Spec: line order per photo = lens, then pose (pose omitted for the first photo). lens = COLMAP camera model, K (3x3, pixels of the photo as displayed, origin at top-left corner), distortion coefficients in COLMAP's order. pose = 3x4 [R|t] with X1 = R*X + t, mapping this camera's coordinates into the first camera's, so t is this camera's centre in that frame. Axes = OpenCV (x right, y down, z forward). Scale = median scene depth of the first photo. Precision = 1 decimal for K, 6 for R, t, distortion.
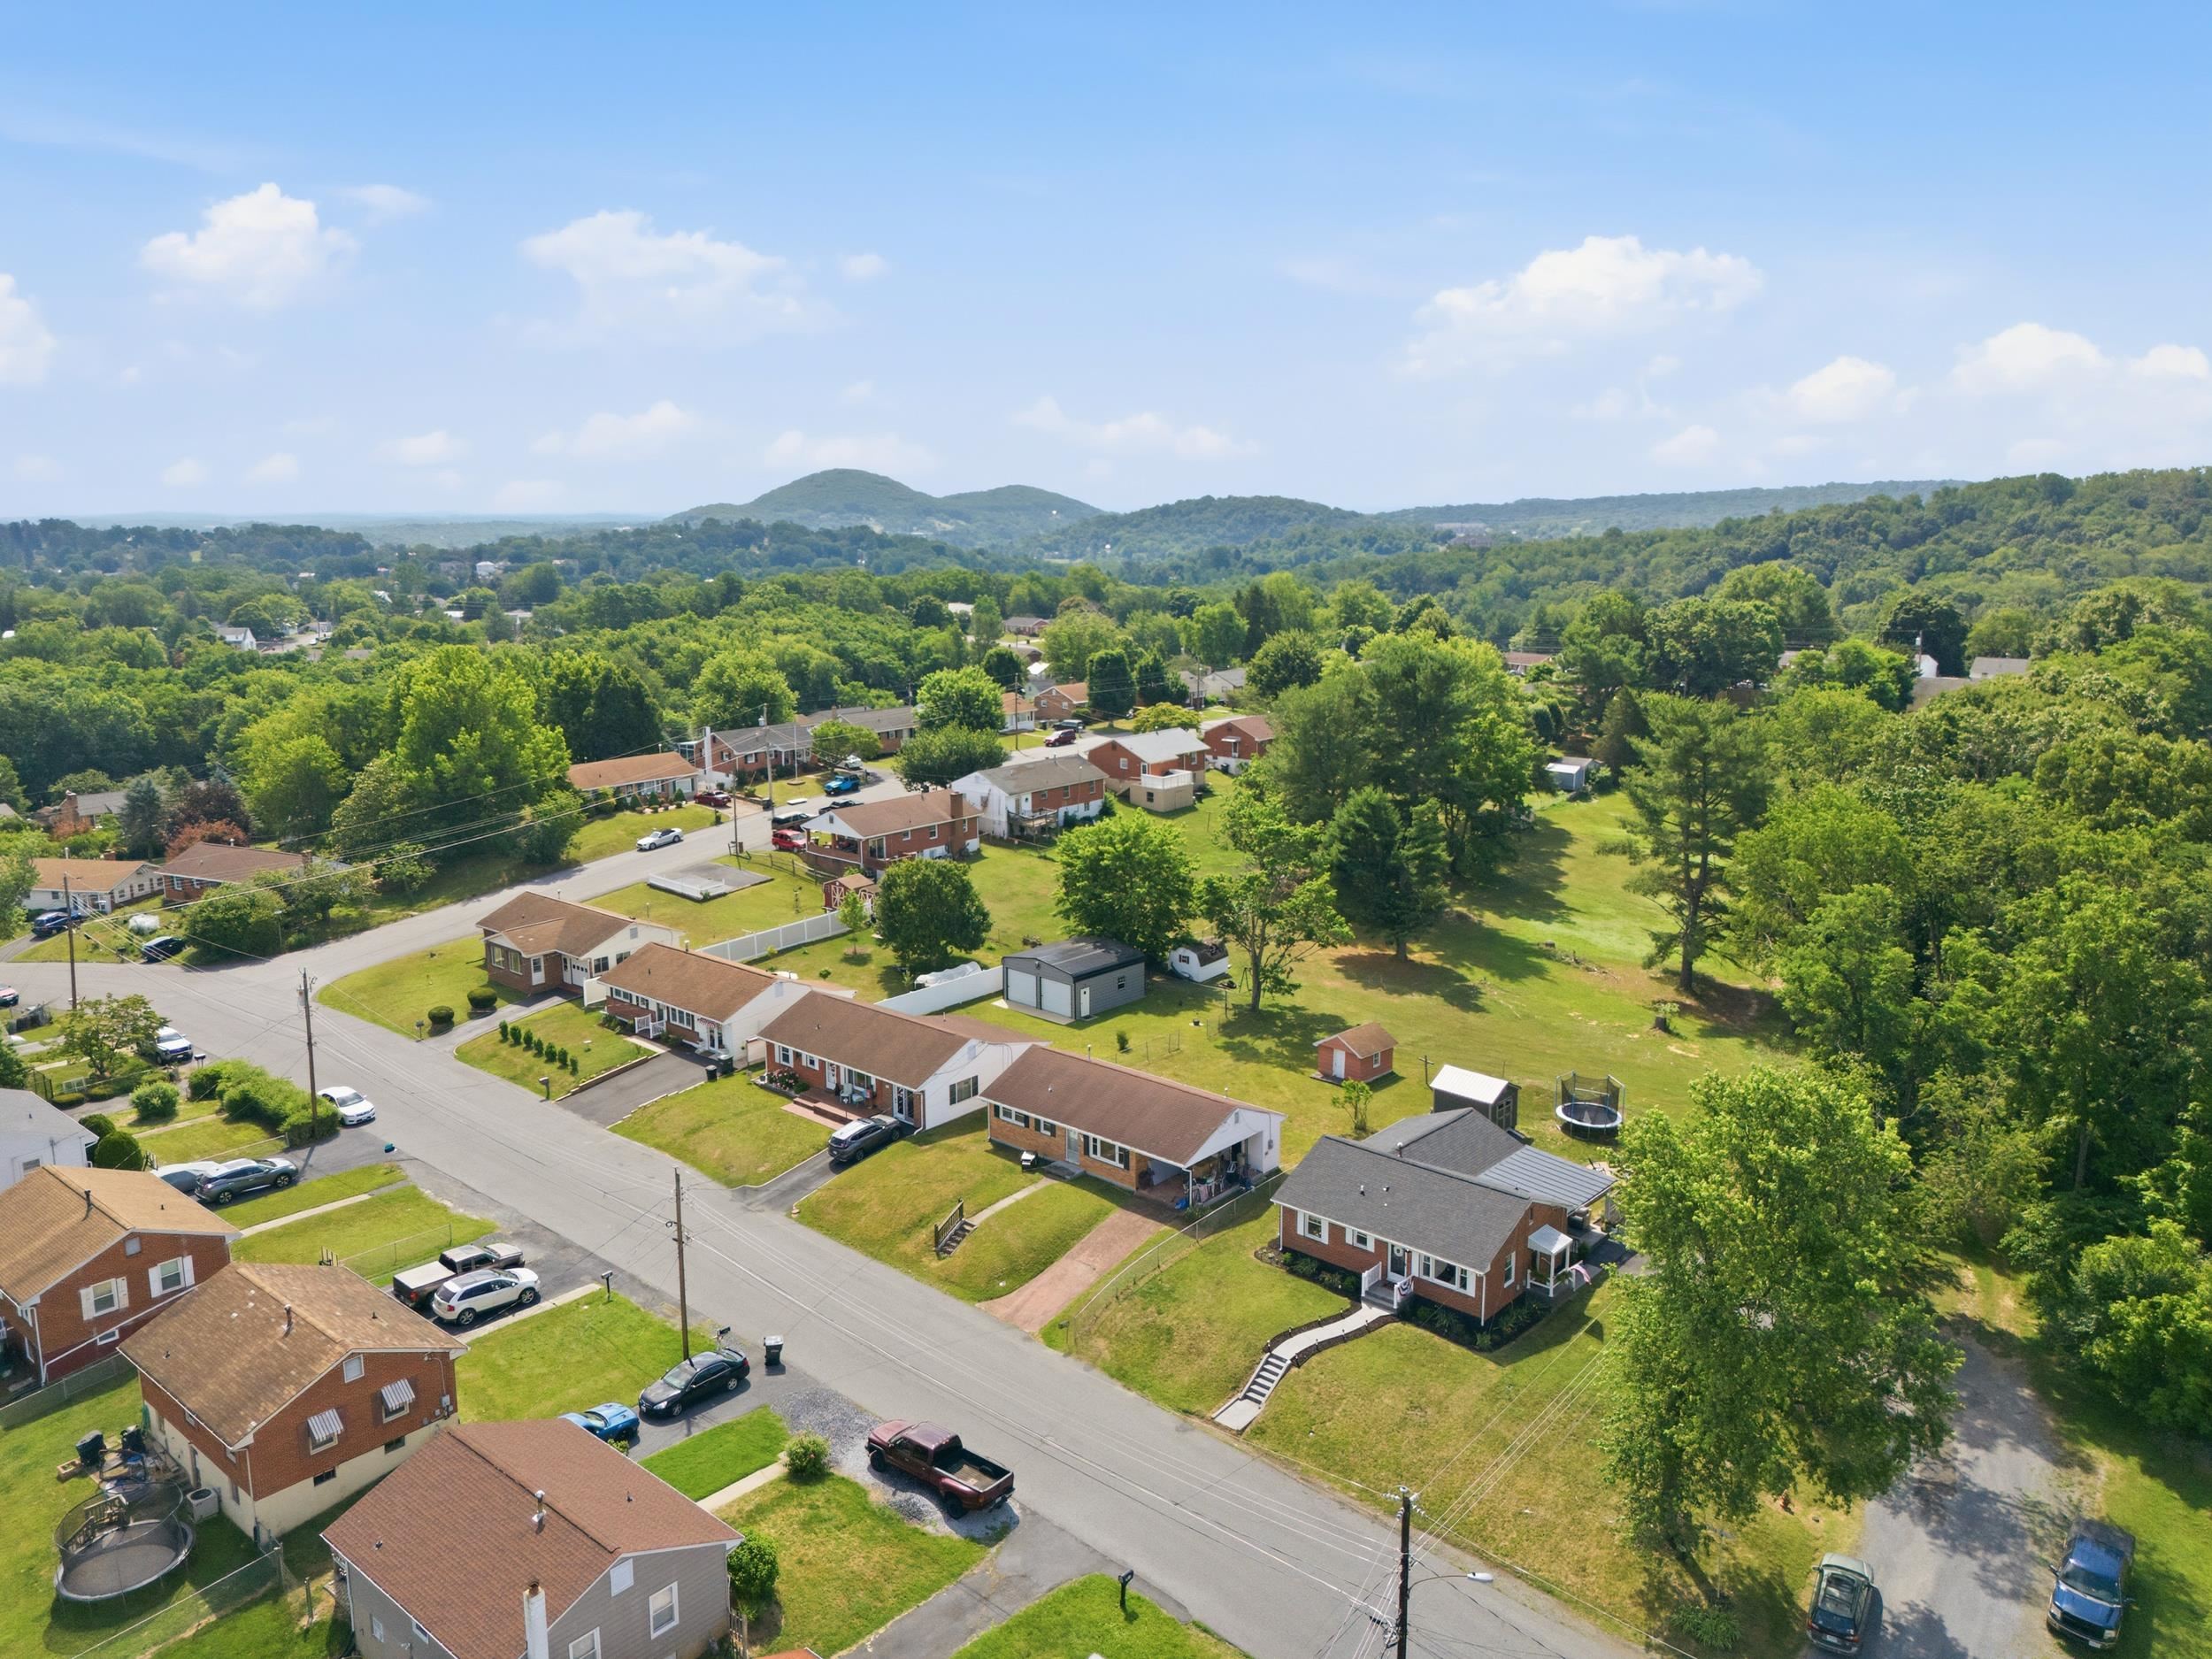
lens RADIAL K [[1618.8, 0, 1092.6], [0, 1618.8, 824.1], [0, 0, 1]] dist [0.118136, -0.092398]
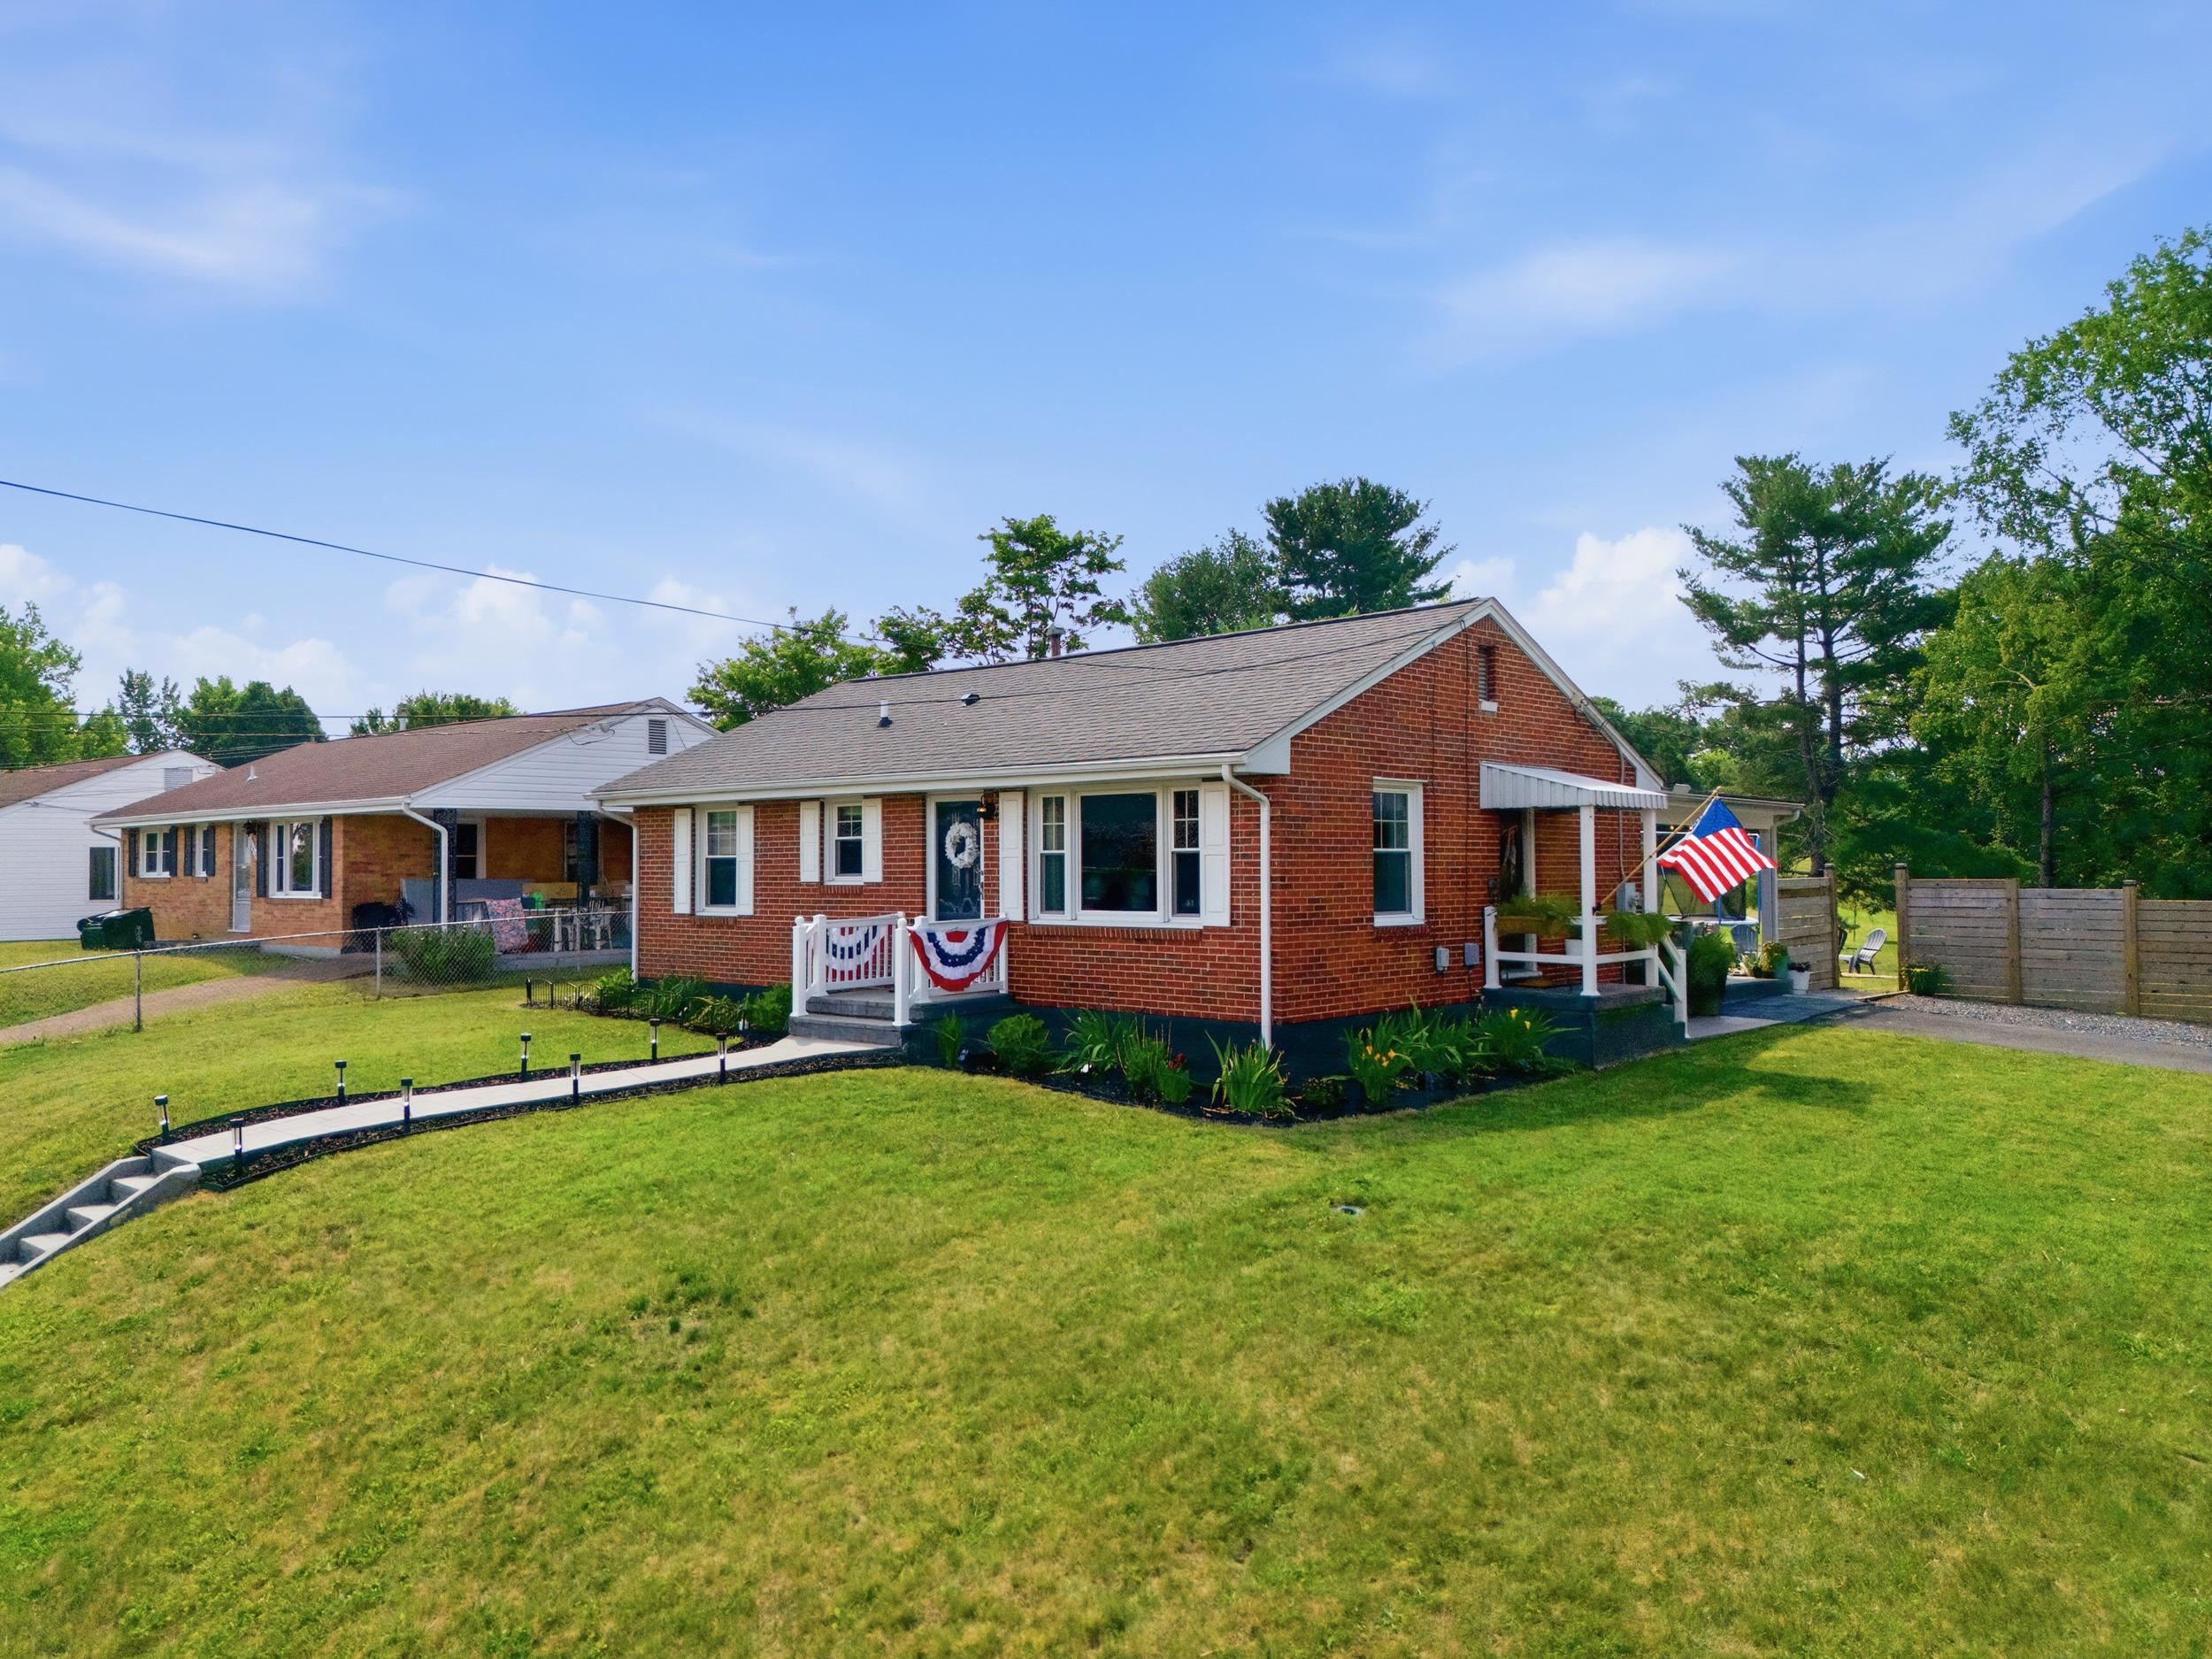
lens RADIAL K [[1618.8, 0, 1092.6], [0, 1618.8, 824.1], [0, 0, 1]] dist [0.118136, -0.092398]
pose [[0.999871, 0.000642, -0.016068, 0.193052], [-0.004219, 0.974665, -0.223632, 0.285877], [0.015518, 0.223671, 0.974541, 0.698911]]
